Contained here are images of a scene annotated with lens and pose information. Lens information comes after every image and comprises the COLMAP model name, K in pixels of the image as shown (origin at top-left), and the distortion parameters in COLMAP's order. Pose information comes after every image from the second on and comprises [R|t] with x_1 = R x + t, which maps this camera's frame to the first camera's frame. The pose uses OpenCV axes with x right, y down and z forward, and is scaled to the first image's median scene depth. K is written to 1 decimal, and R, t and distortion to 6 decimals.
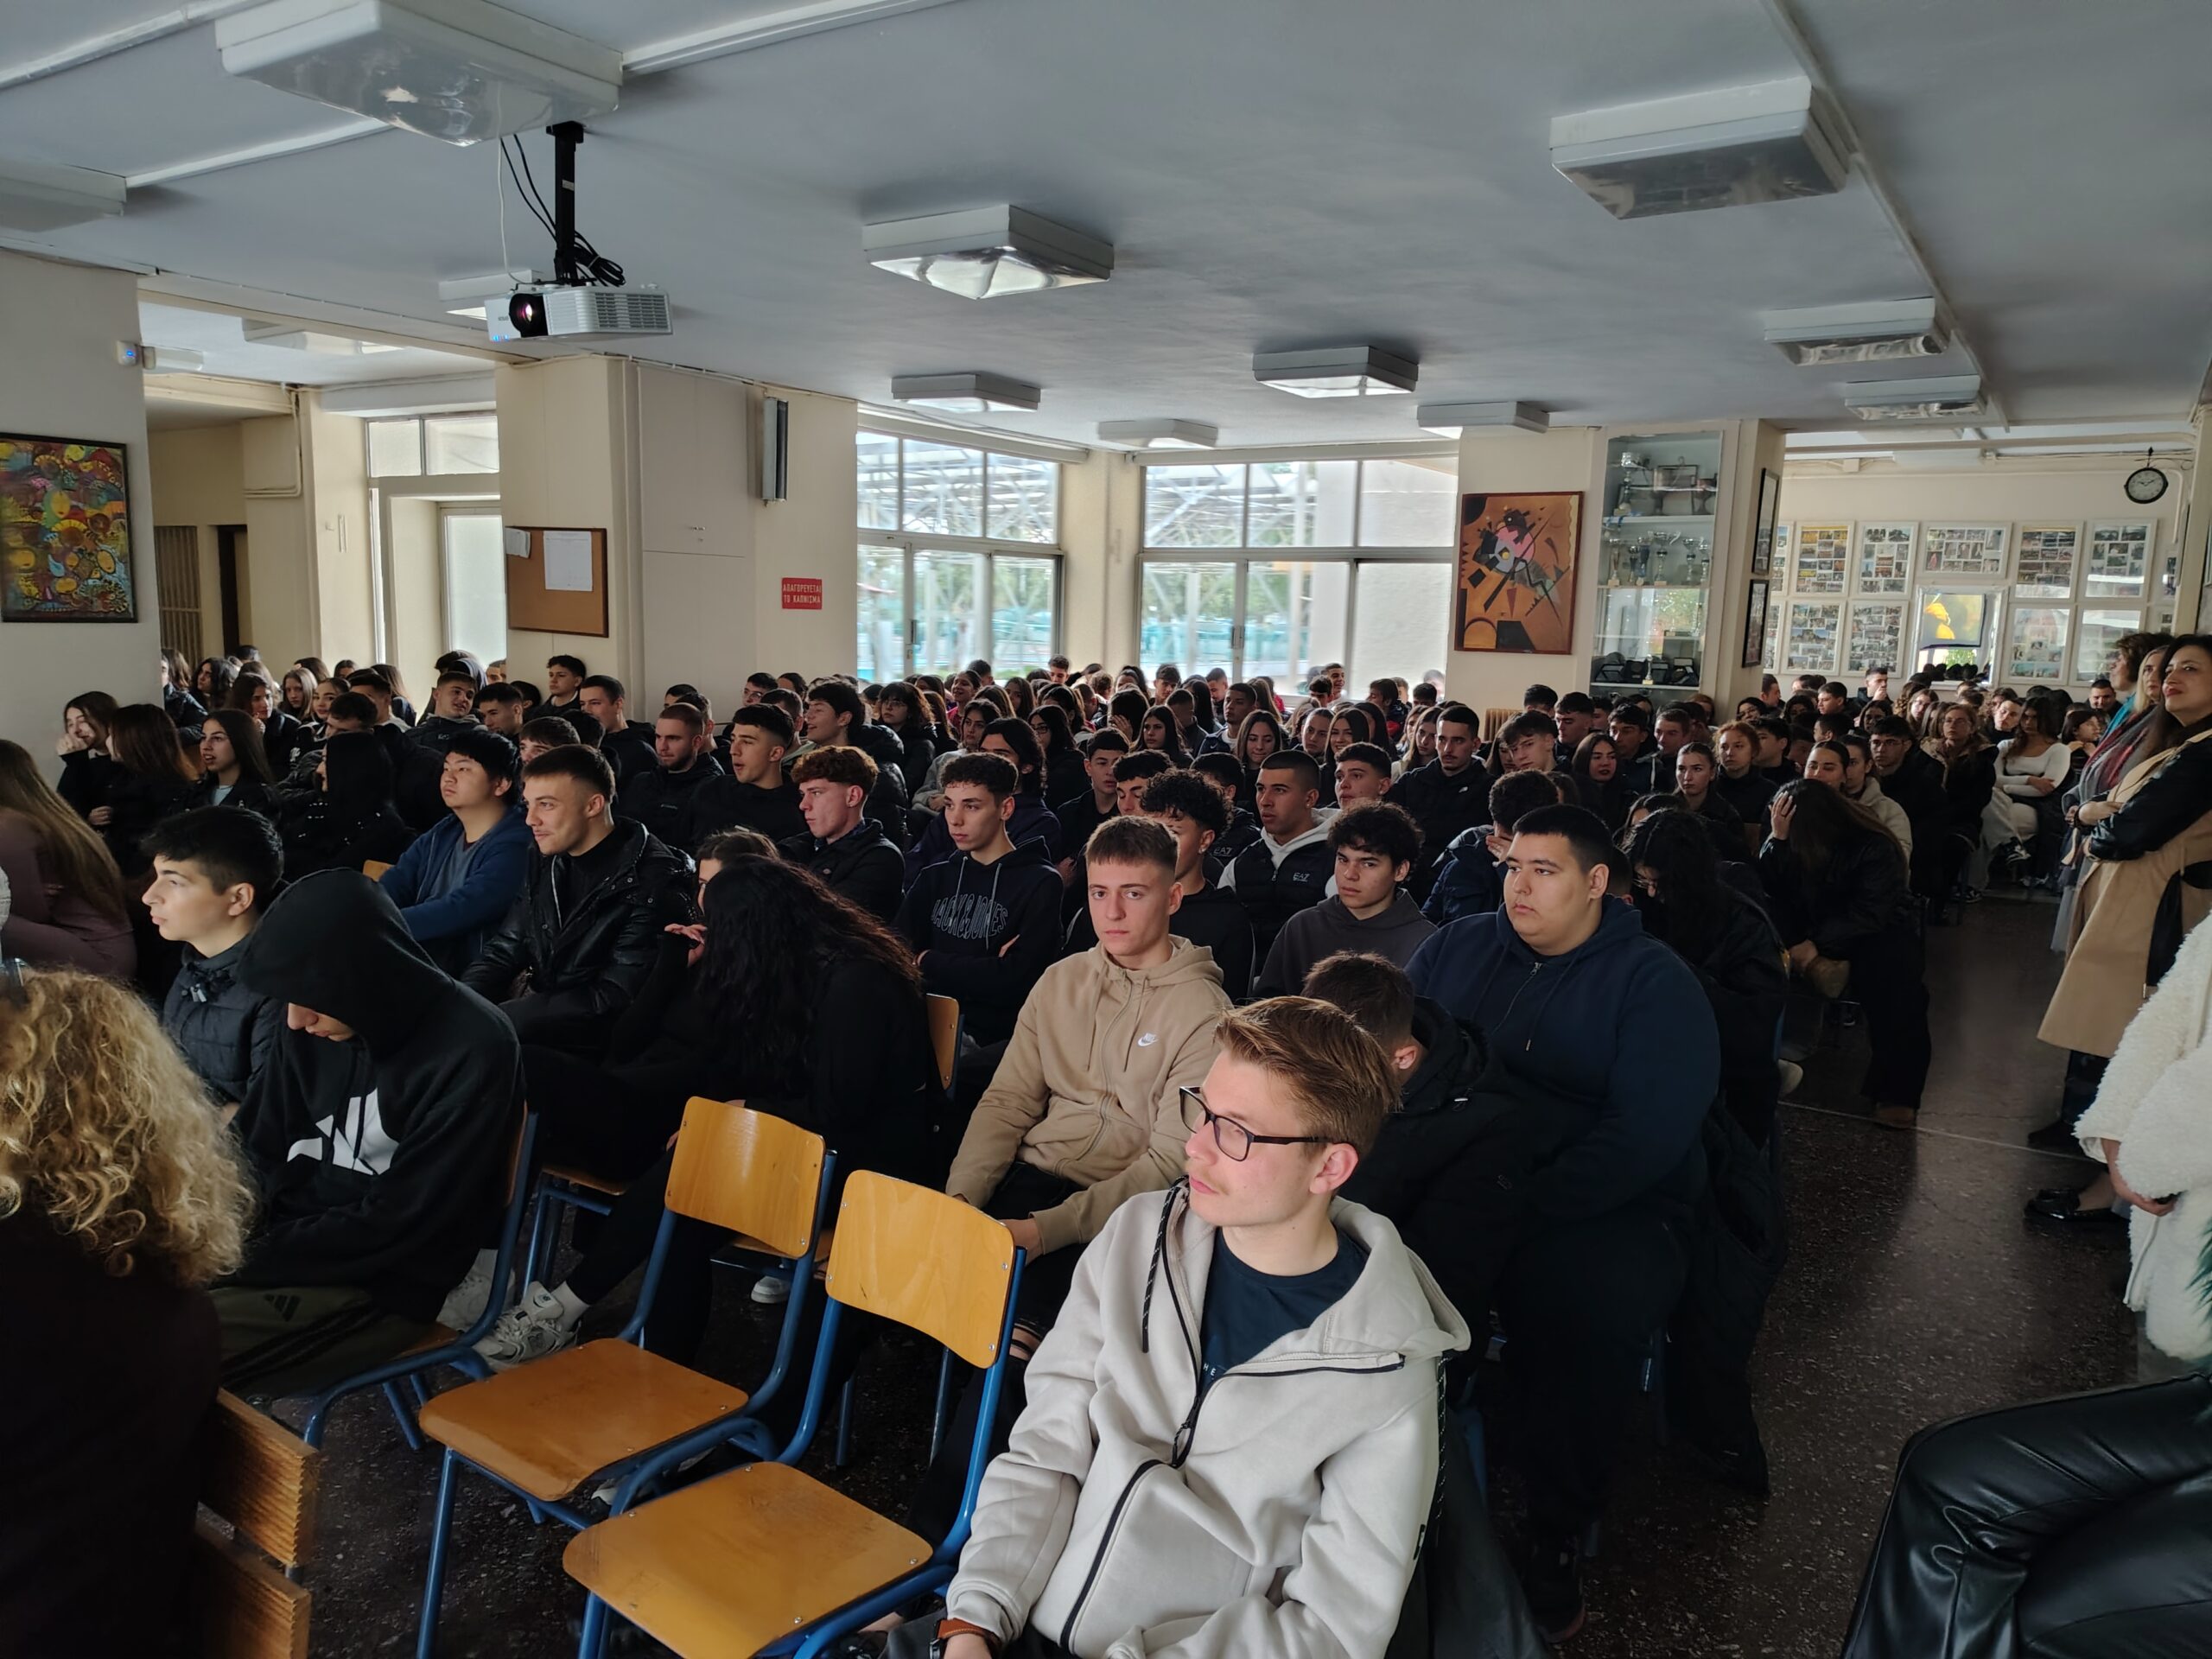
lens RADIAL K [[1493.4, 0, 1107.7], [0, 1493.4, 837.9], [0, 0, 1]] dist [0.062239, -0.075960]
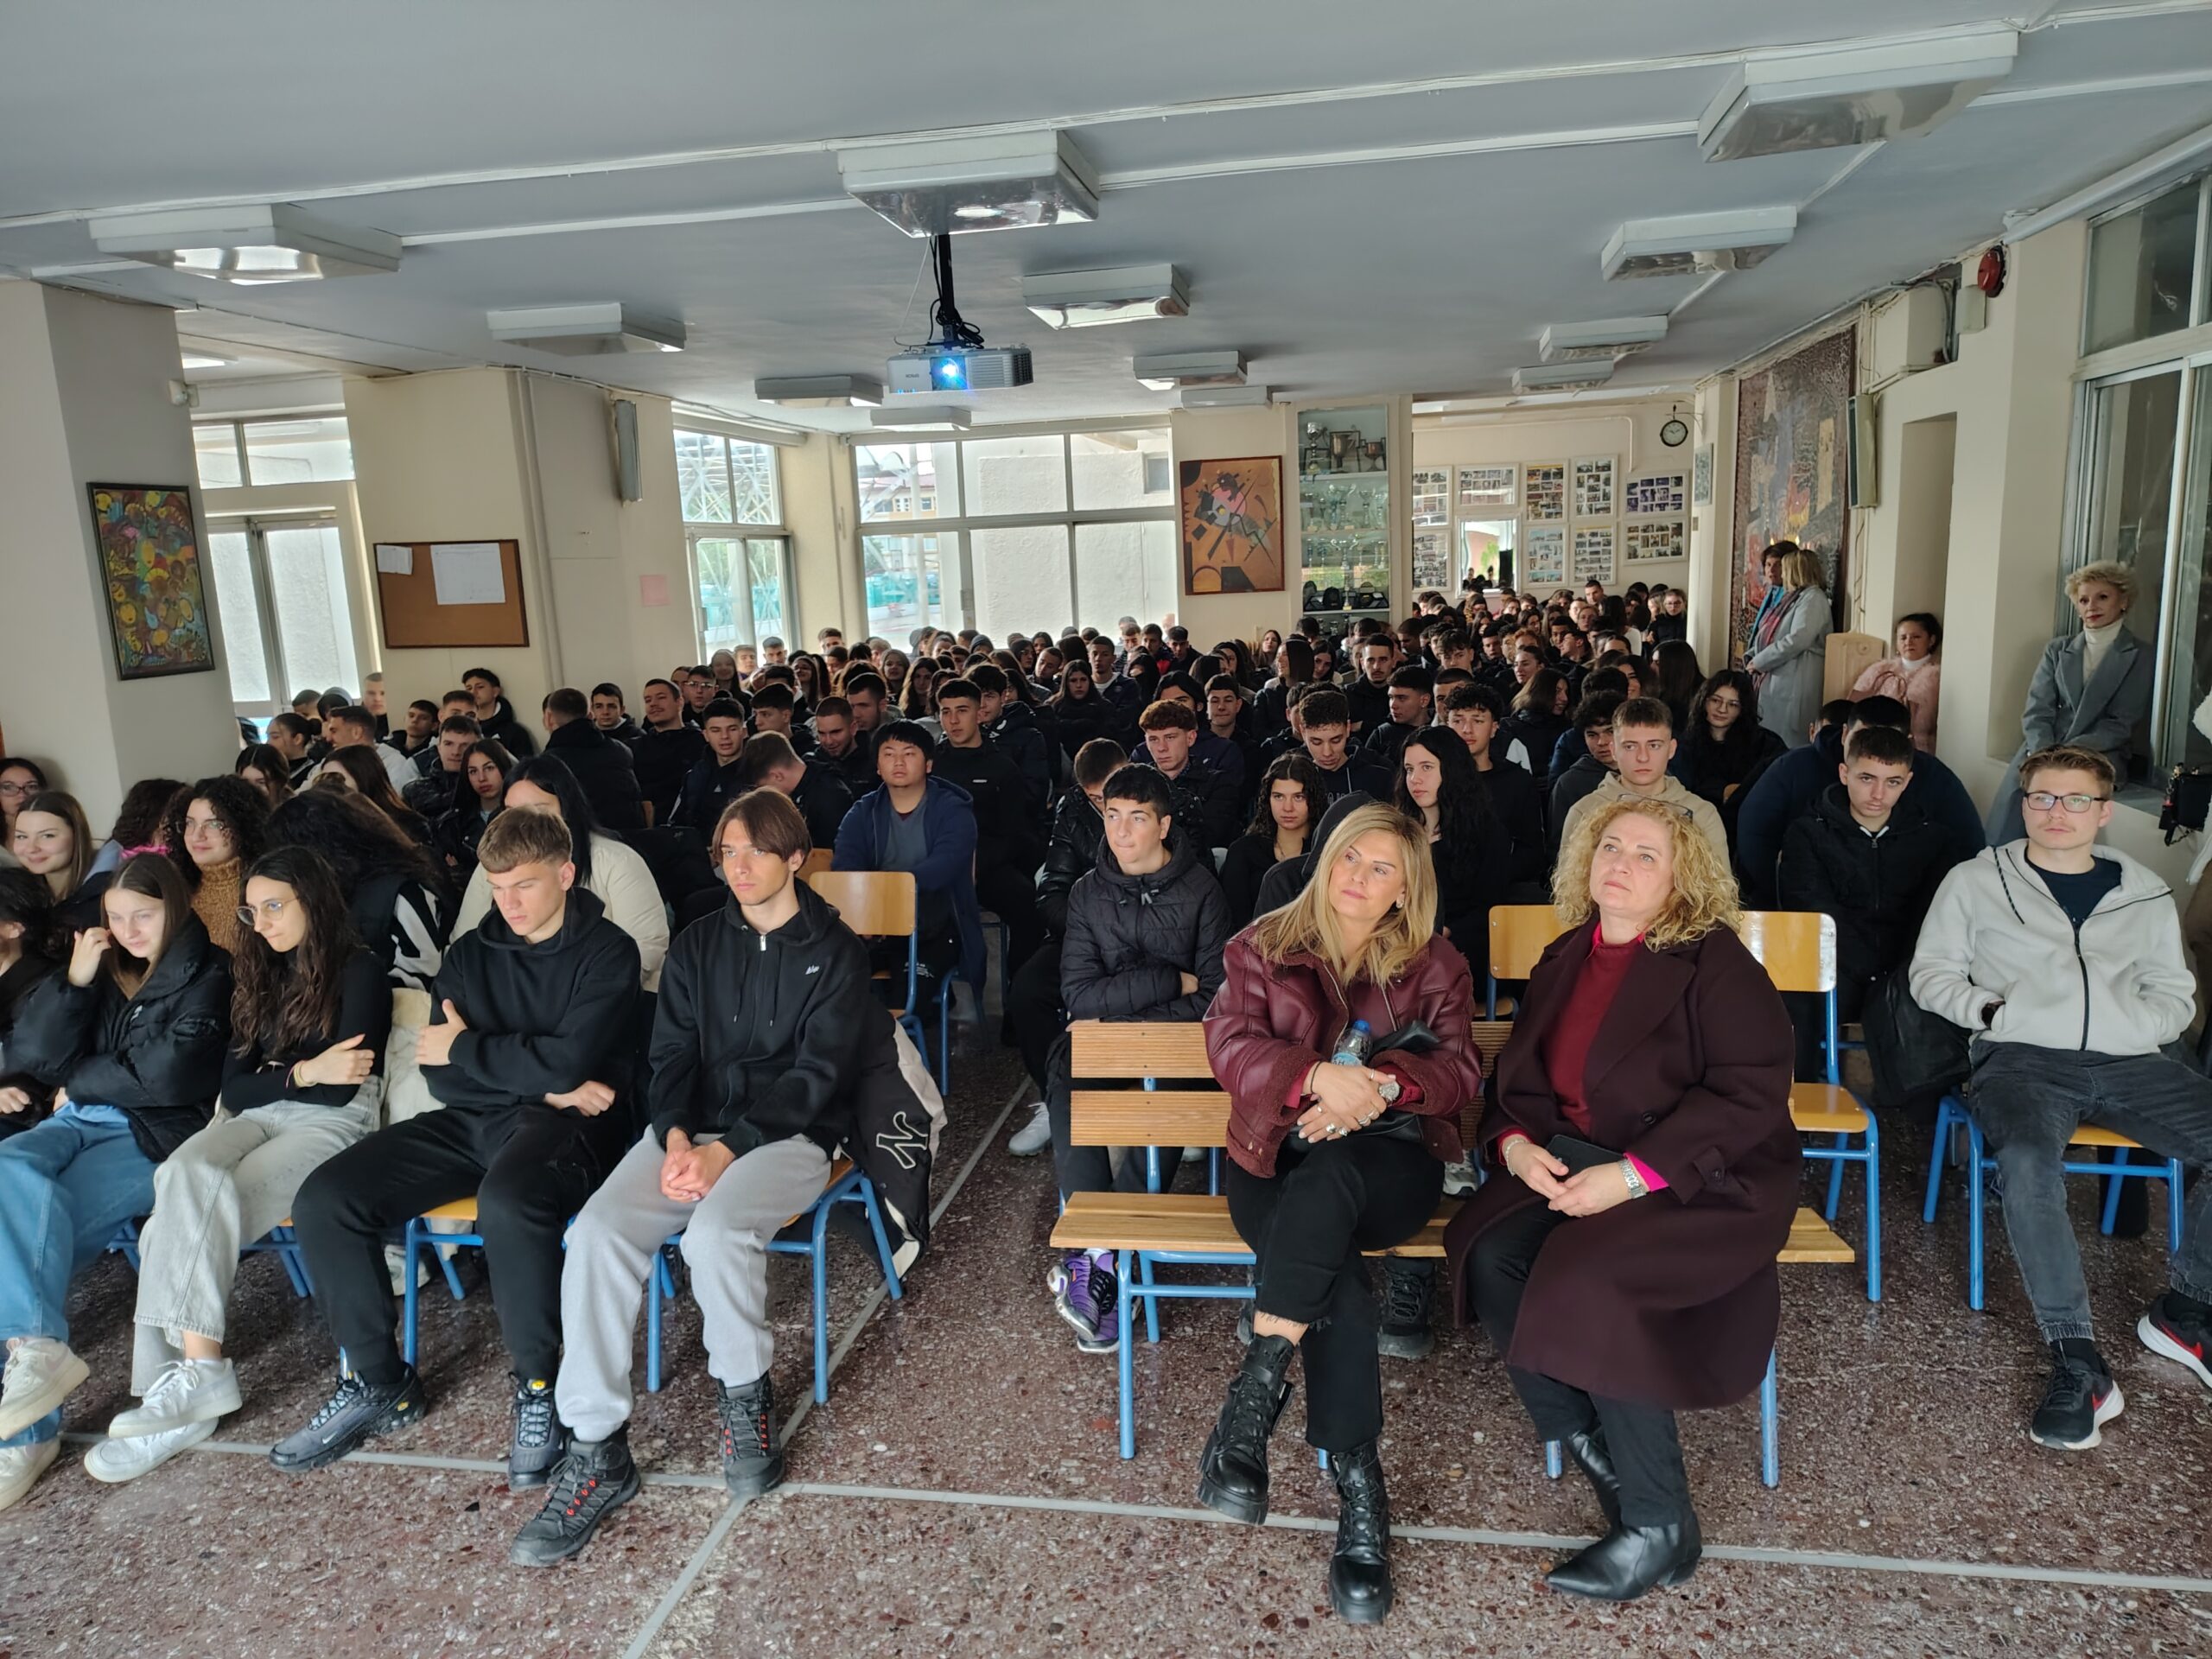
lens RADIAL K [[1526.3, 0, 1110.4], [0, 1526.3, 840.9], [0, 0, 1]] dist [0.013857, -0.008690]
pose [[0.917383, -0.140415, 0.372415, -0.418017], [0.130500, 0.990092, 0.051839, -0.008295], [-0.376004, 0.001044, 0.926618, -0.107614]]
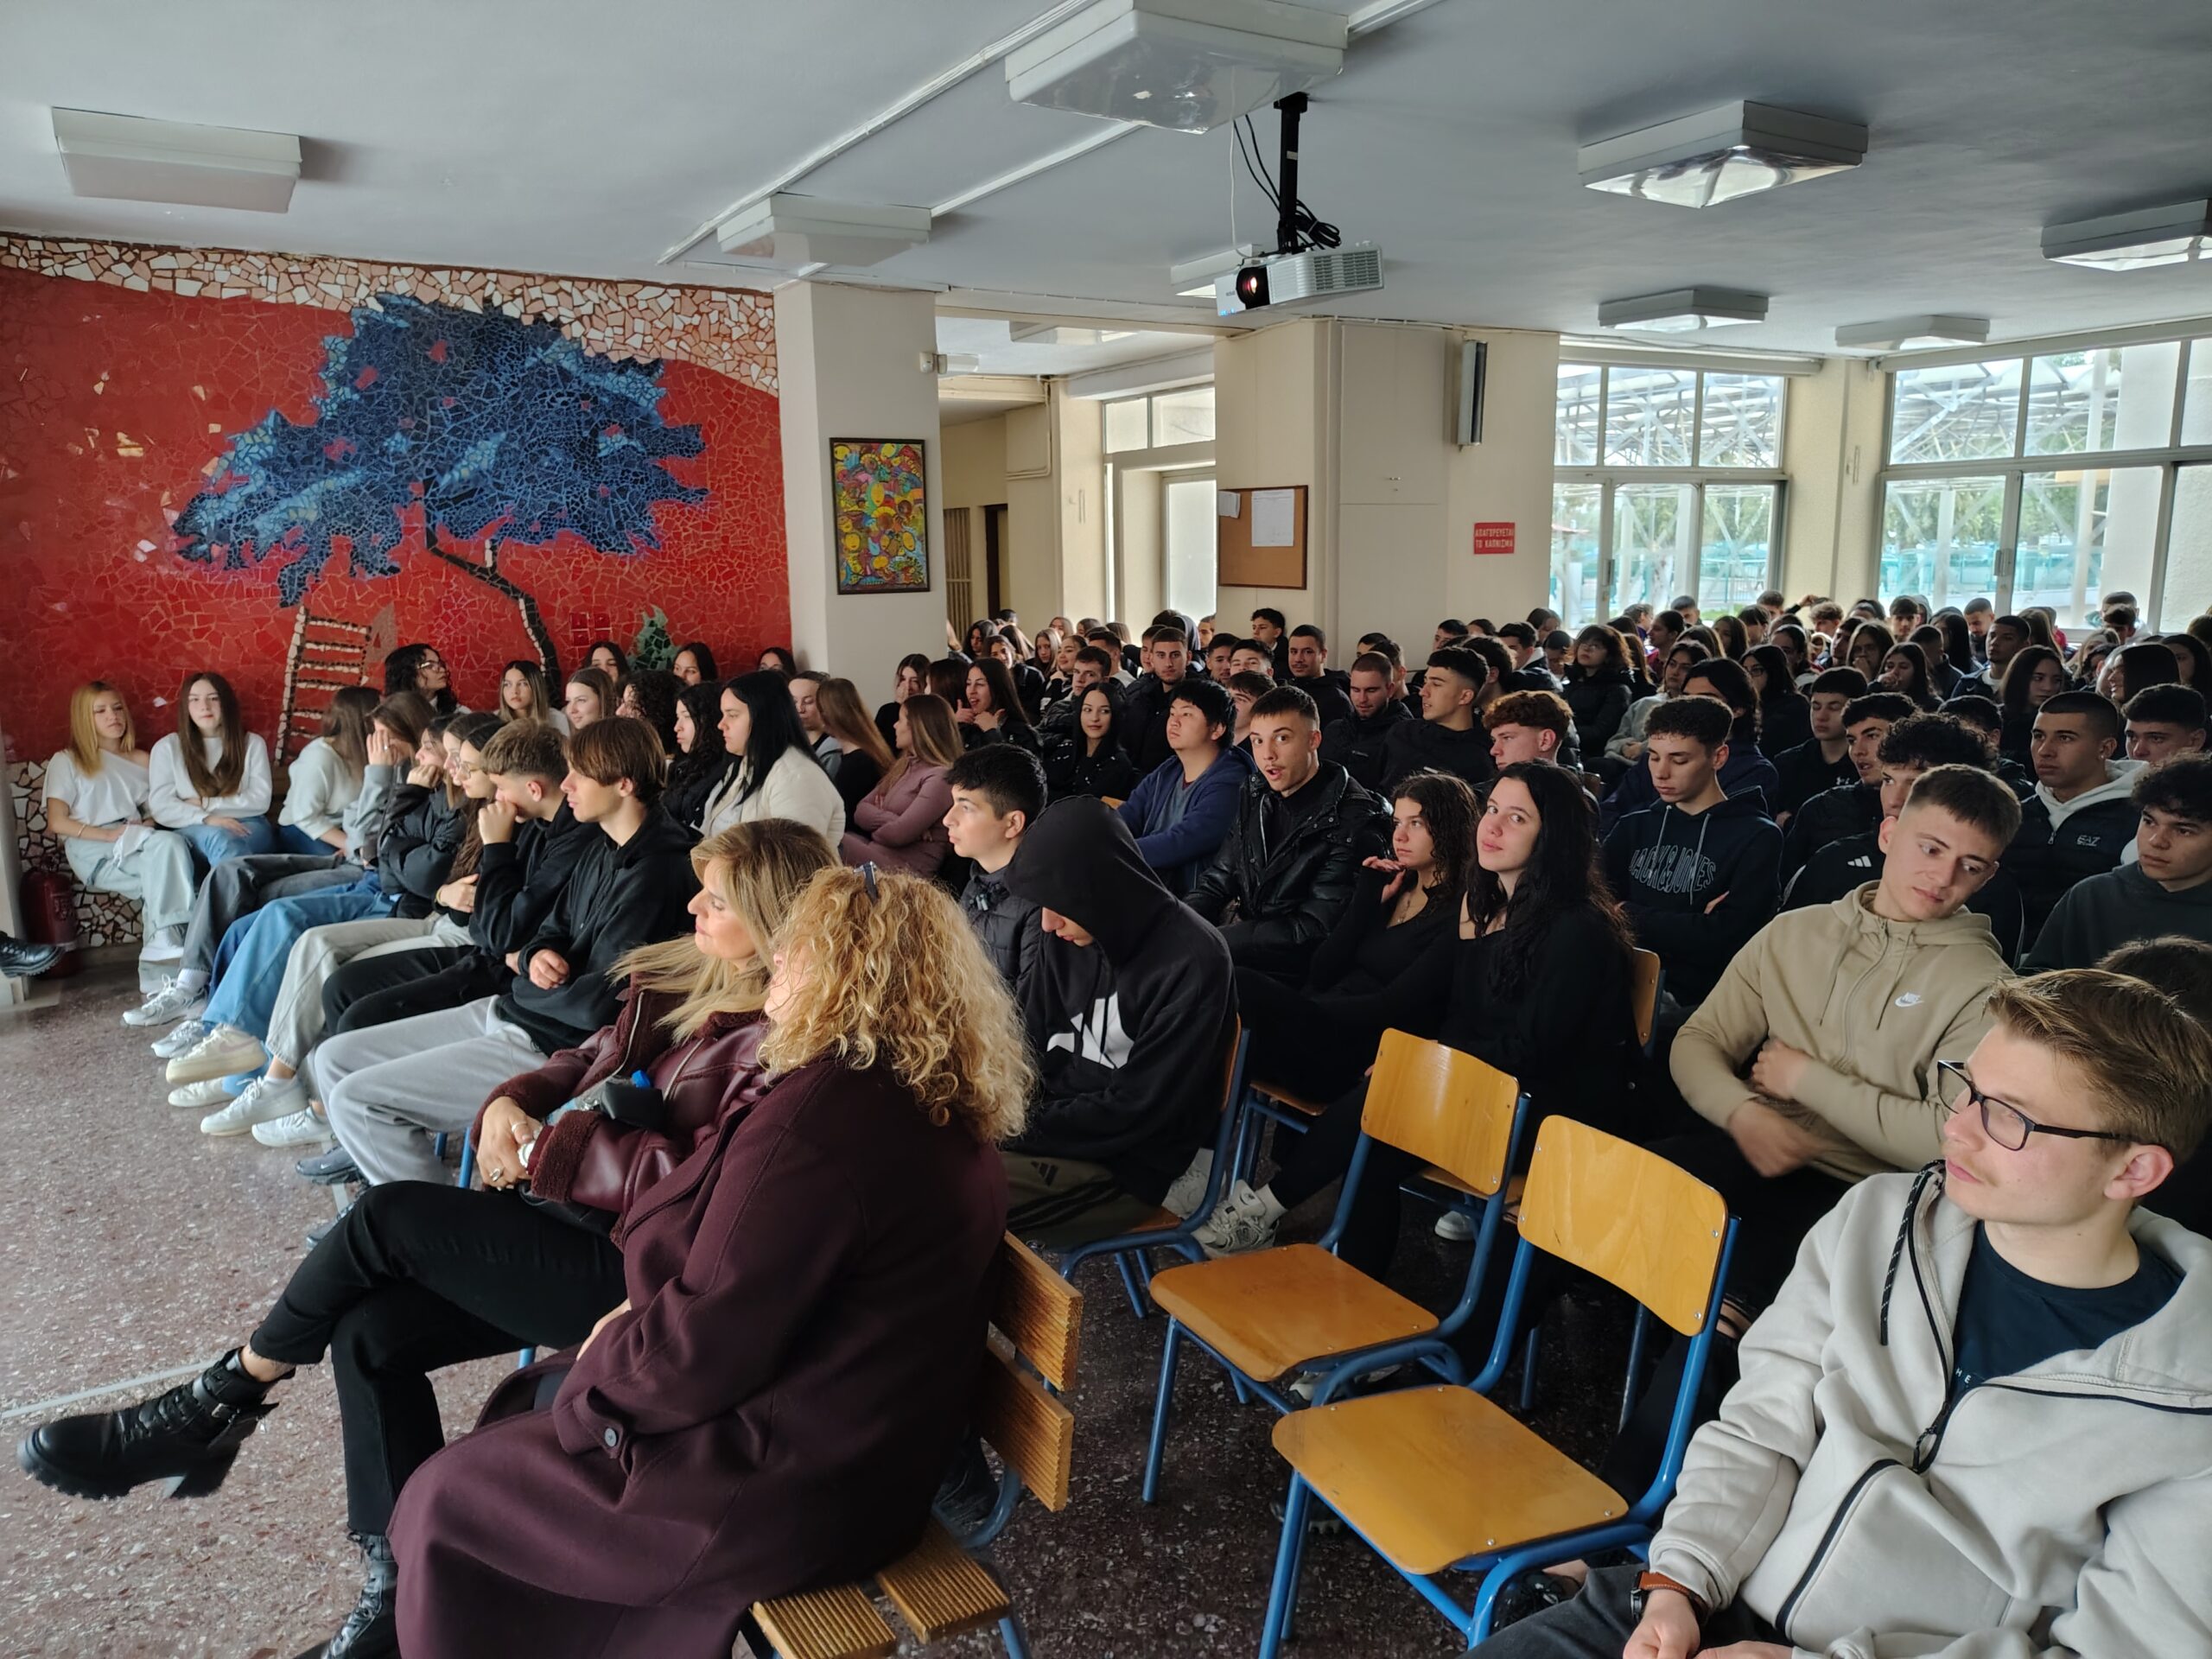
lens RADIAL K [[1500.4, 0, 1115.0], [0, 1500.4, 832.3], [0, 0, 1]] dist [0.025557, -0.024739]
pose [[0.904886, 0.033641, -0.424324, -0.004577], [-0.020907, 0.999181, 0.034631, 0.002026], [0.425141, -0.022465, 0.904848, -0.006118]]
